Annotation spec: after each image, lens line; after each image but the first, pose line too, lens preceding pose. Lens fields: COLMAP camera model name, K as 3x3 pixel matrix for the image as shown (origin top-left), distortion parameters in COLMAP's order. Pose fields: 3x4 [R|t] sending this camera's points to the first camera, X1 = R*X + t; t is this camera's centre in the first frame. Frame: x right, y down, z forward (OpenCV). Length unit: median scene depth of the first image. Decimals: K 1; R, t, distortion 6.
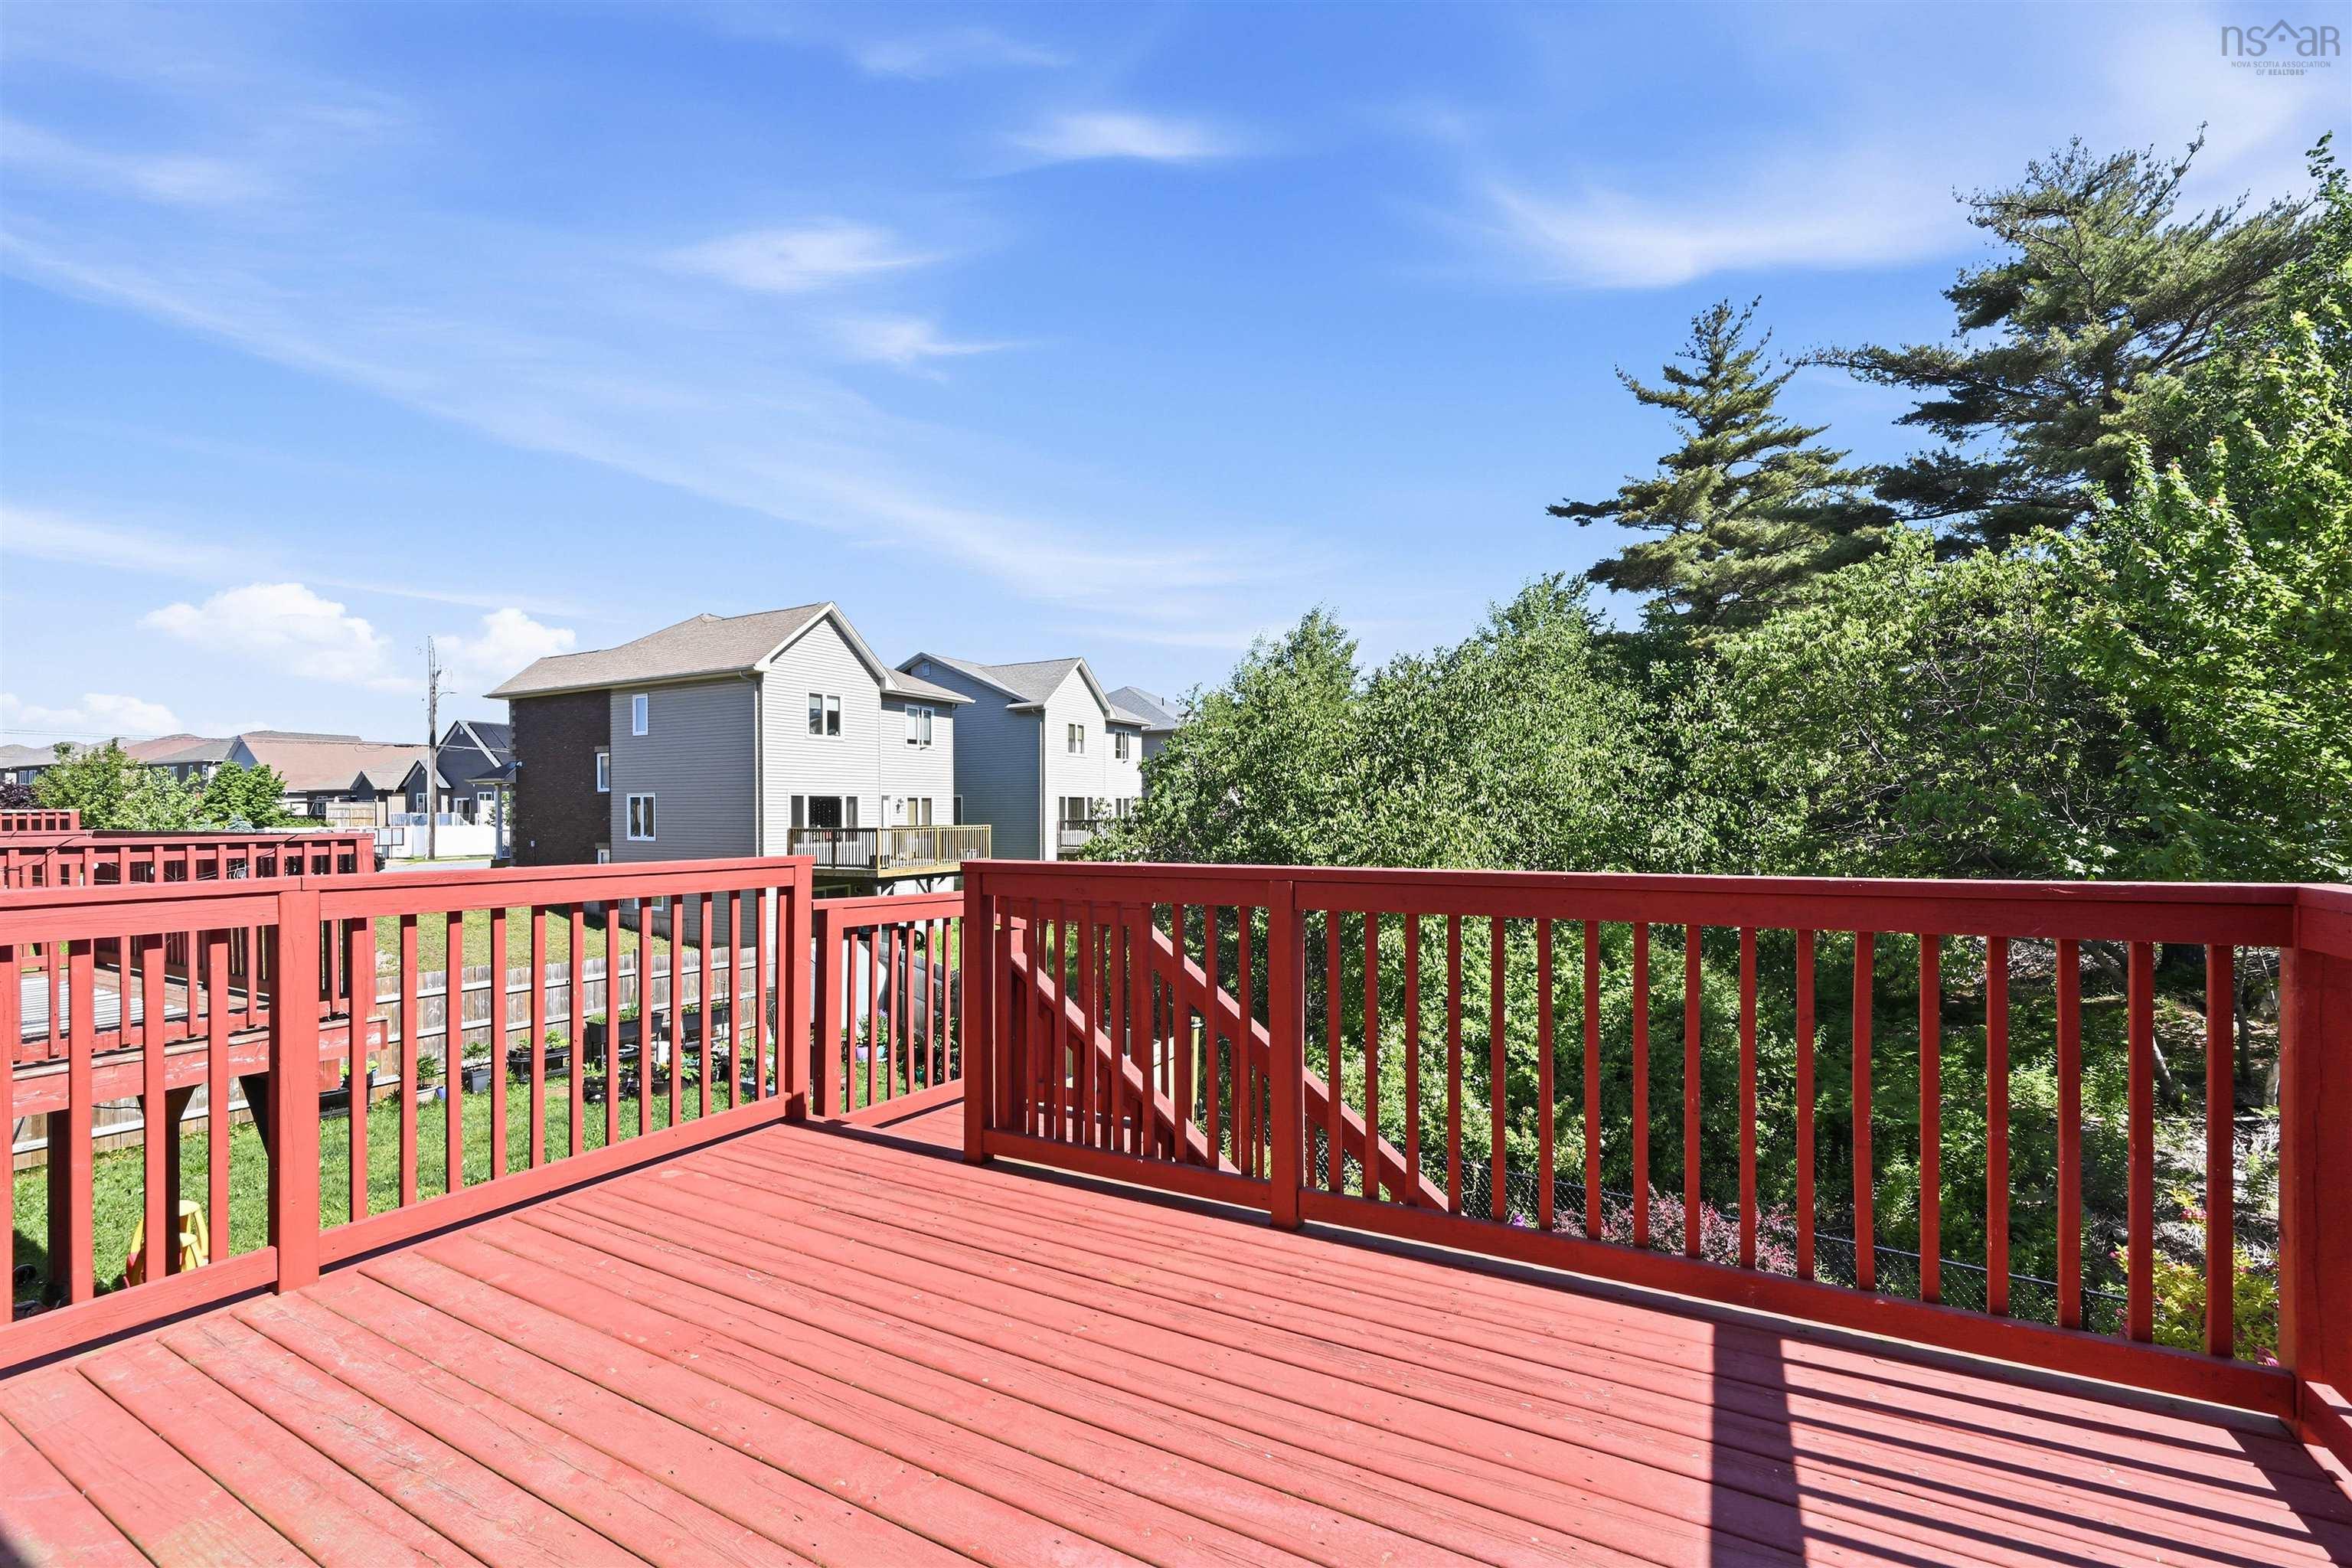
lens RADIAL K [[962.7, 0, 1178.7], [0, 962.7, 803.9], [0, 0, 1]] dist [0.002738, 0.000763]
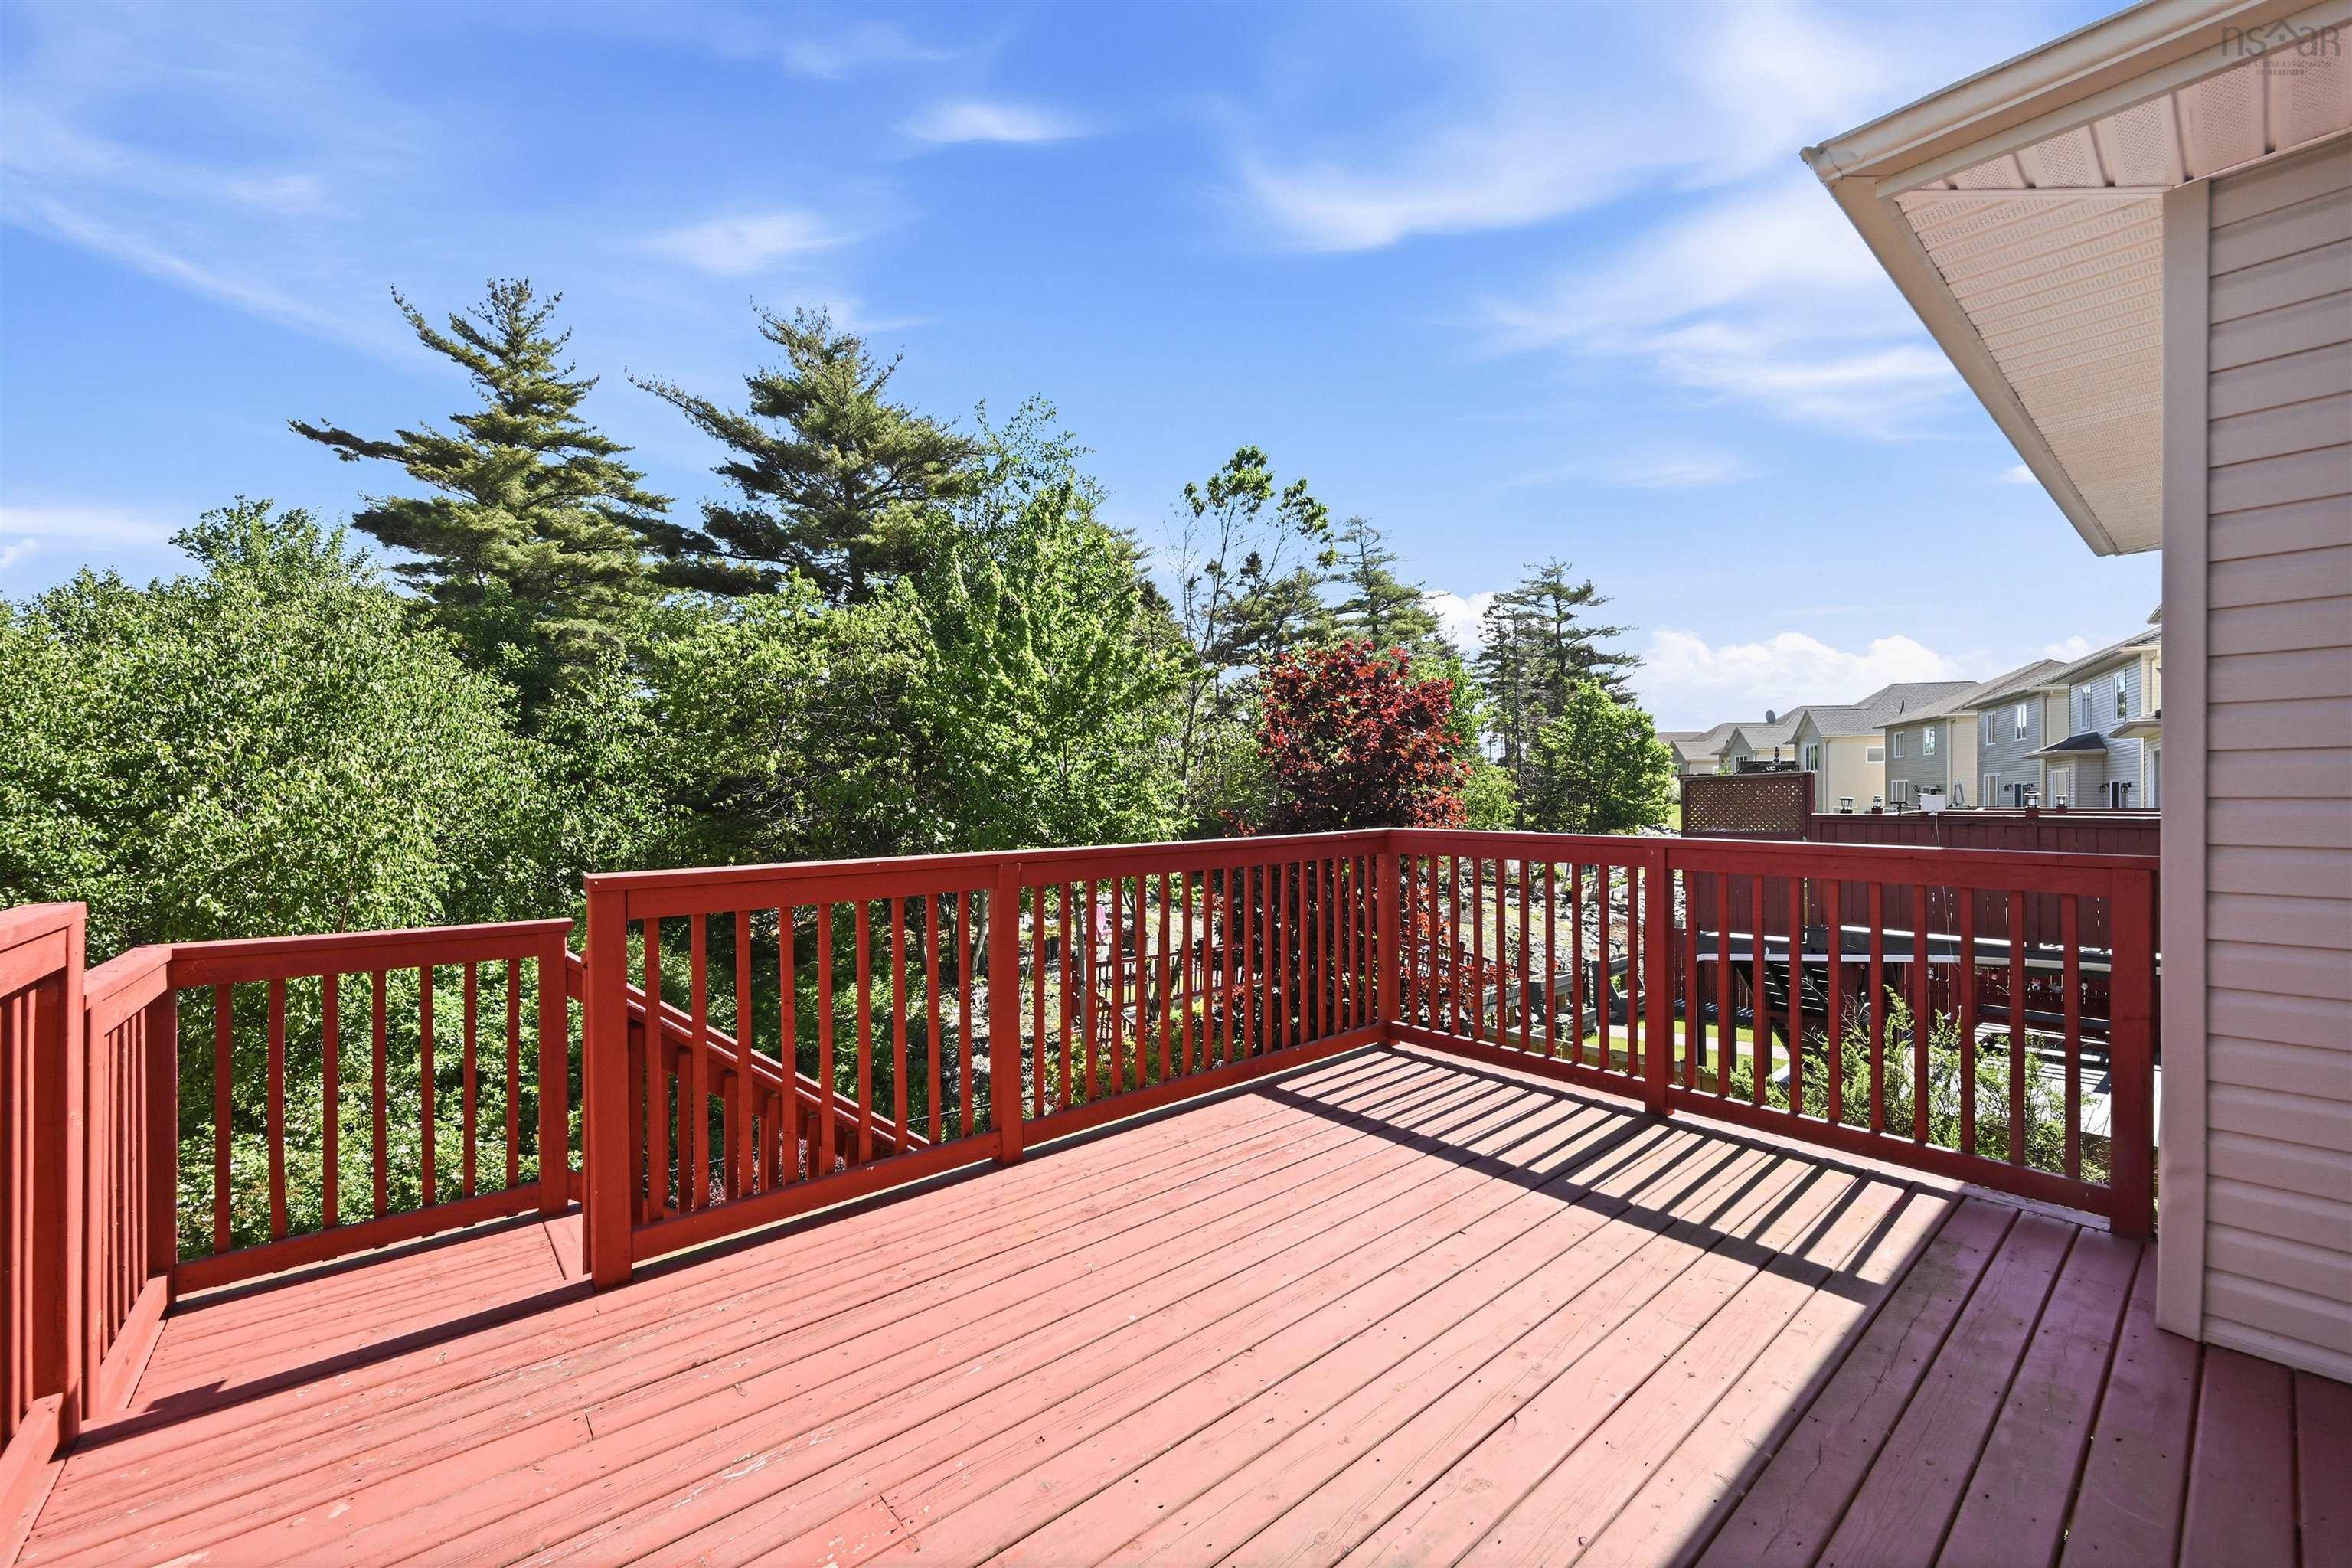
lens RADIAL K [[932.7, 0, 1177.7], [0, 932.7, 794.6], [0, 0, 1]] dist [0.000188, 0.000098]
pose [[0.362245, -0.000336, 0.932083, -0.114556], [-0.000612, 1.000000, 0.000599, 0.000143], [-0.932083, -0.000787, 0.362245, 0.055875]]
